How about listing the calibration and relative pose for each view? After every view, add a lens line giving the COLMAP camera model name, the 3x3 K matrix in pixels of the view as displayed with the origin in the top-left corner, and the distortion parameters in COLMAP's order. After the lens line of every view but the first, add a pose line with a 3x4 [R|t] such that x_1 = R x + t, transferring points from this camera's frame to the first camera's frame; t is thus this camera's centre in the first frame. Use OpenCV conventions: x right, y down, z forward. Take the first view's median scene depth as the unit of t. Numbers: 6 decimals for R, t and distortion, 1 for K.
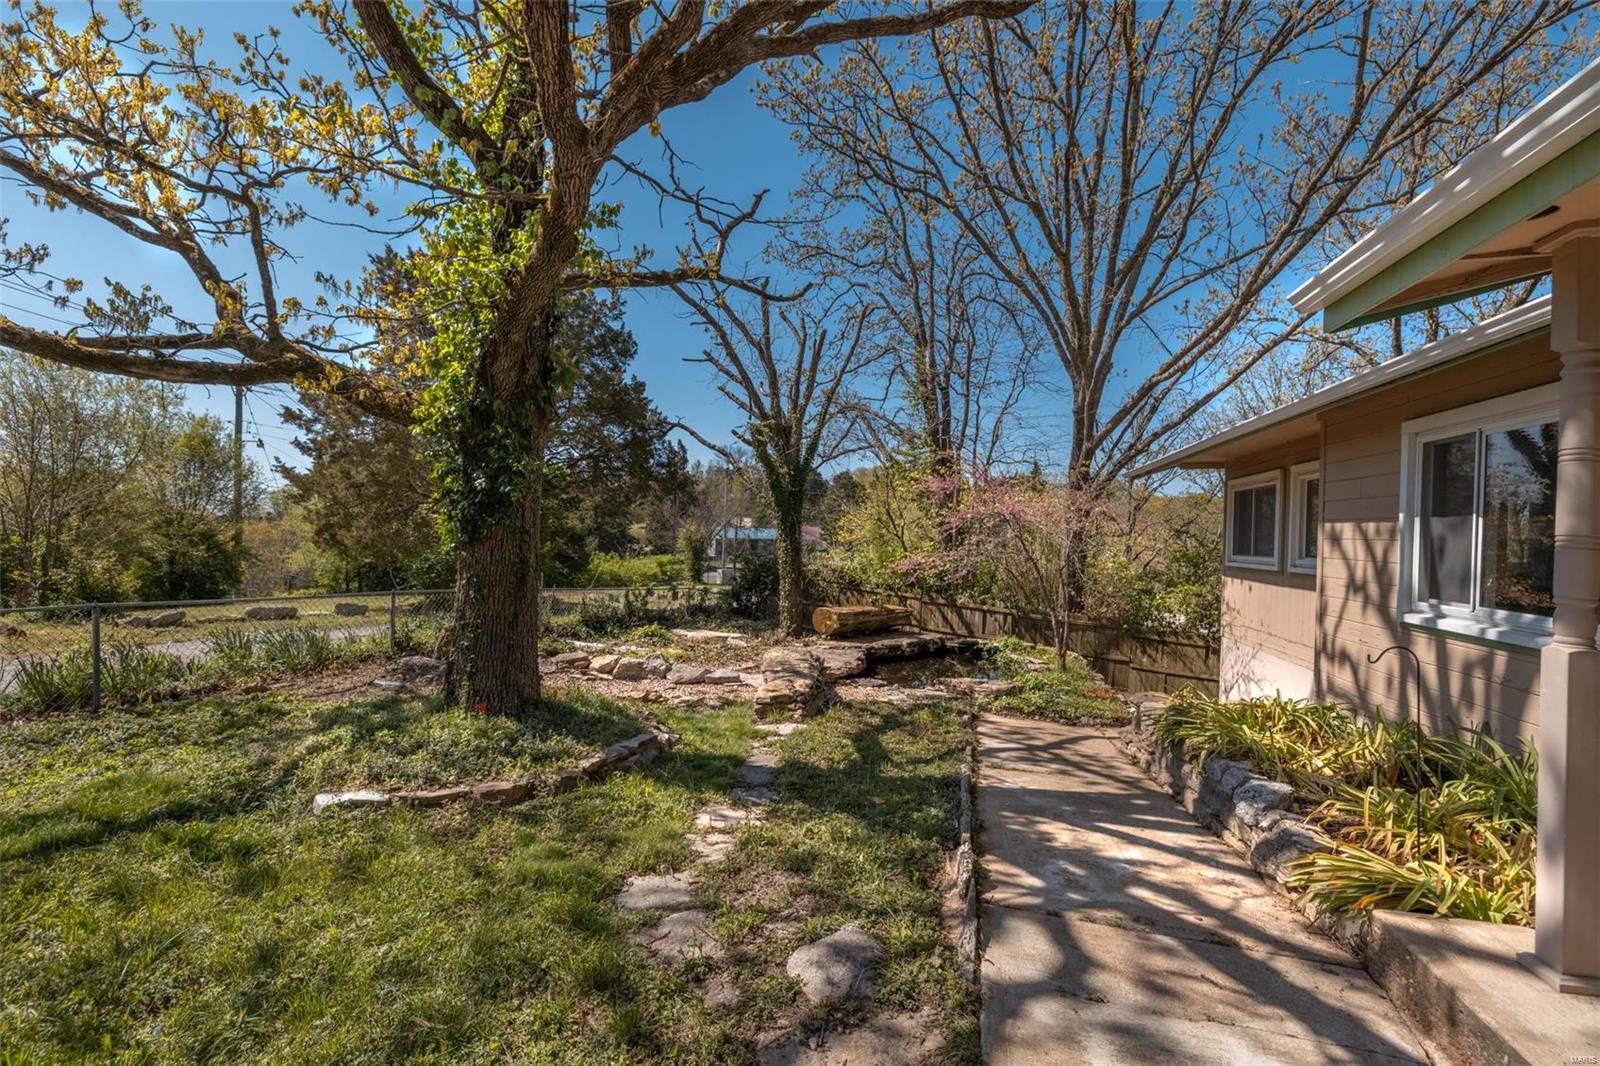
lens RADIAL K [[682.3, 0, 787.6], [0, 682.3, 529.1], [0, 0, 1]] dist [0.000571, 0.000022]
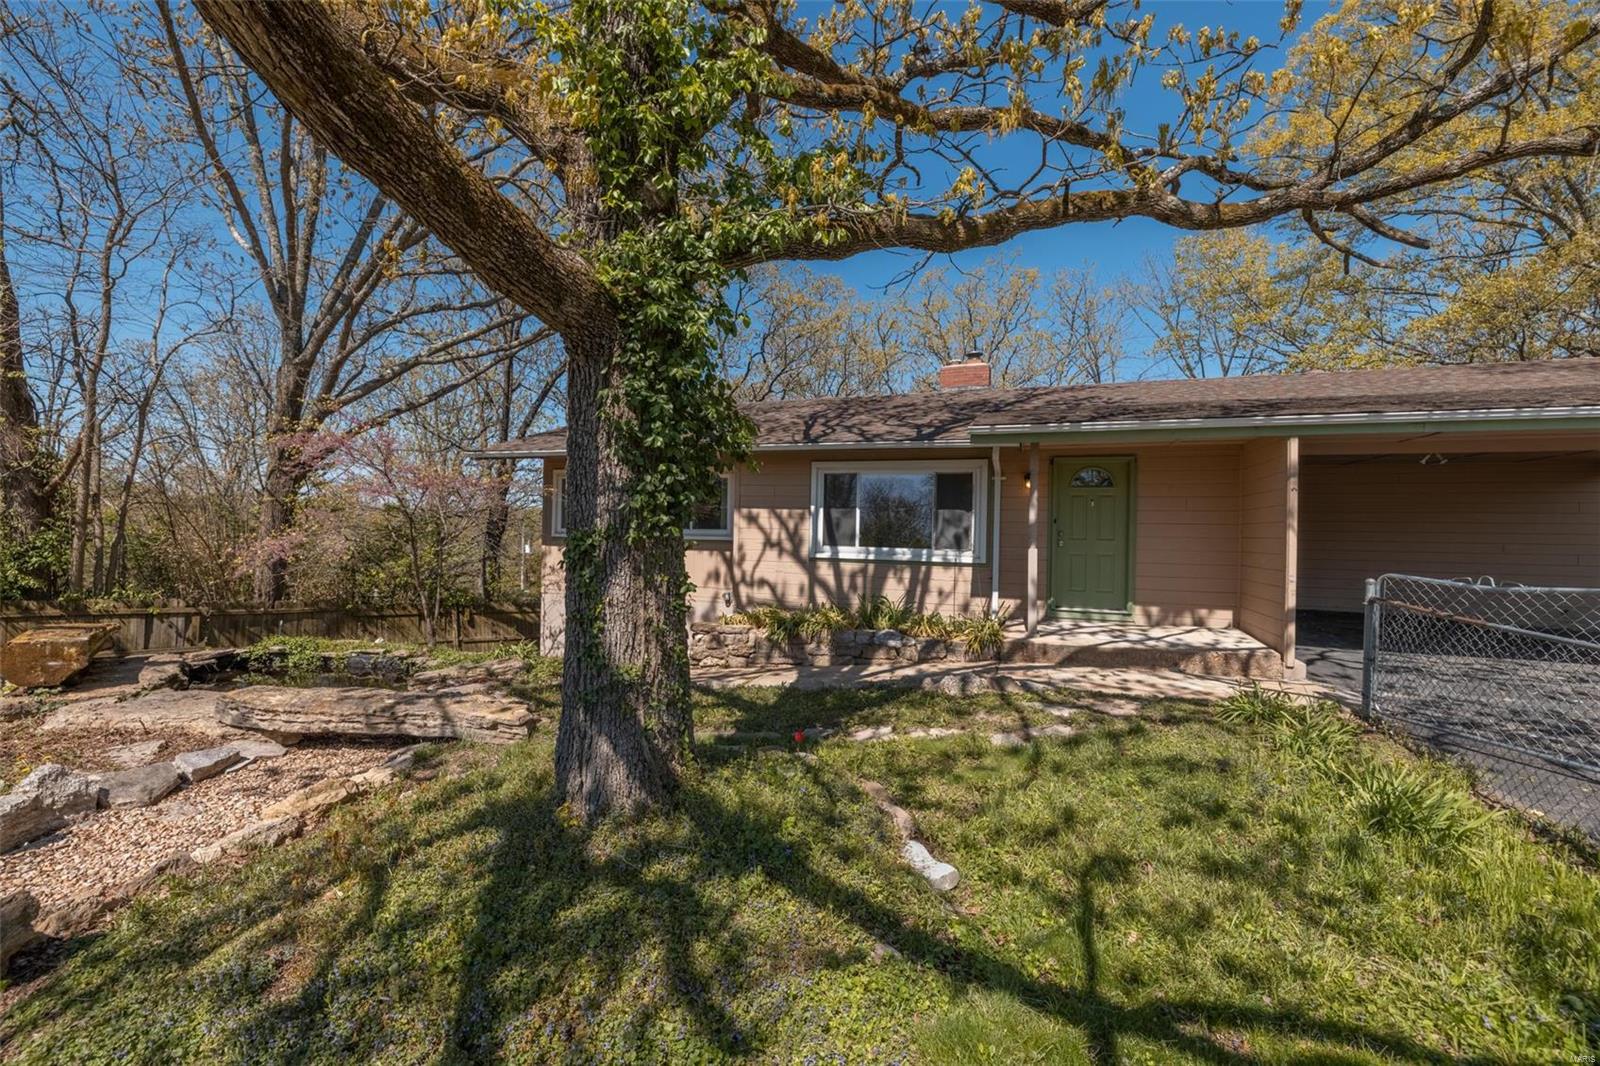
lens RADIAL K [[682.3, 0, 812.4], [0, 682.3, 533.1], [0, 0, 1]] dist [0.000571, 0.000022]
pose [[0.034808, -0.021291, 0.999167, -1.060774], [-0.024652, 0.999451, 0.022156, 0.010388], [-0.999090, -0.025402, 0.034264, 0.839646]]
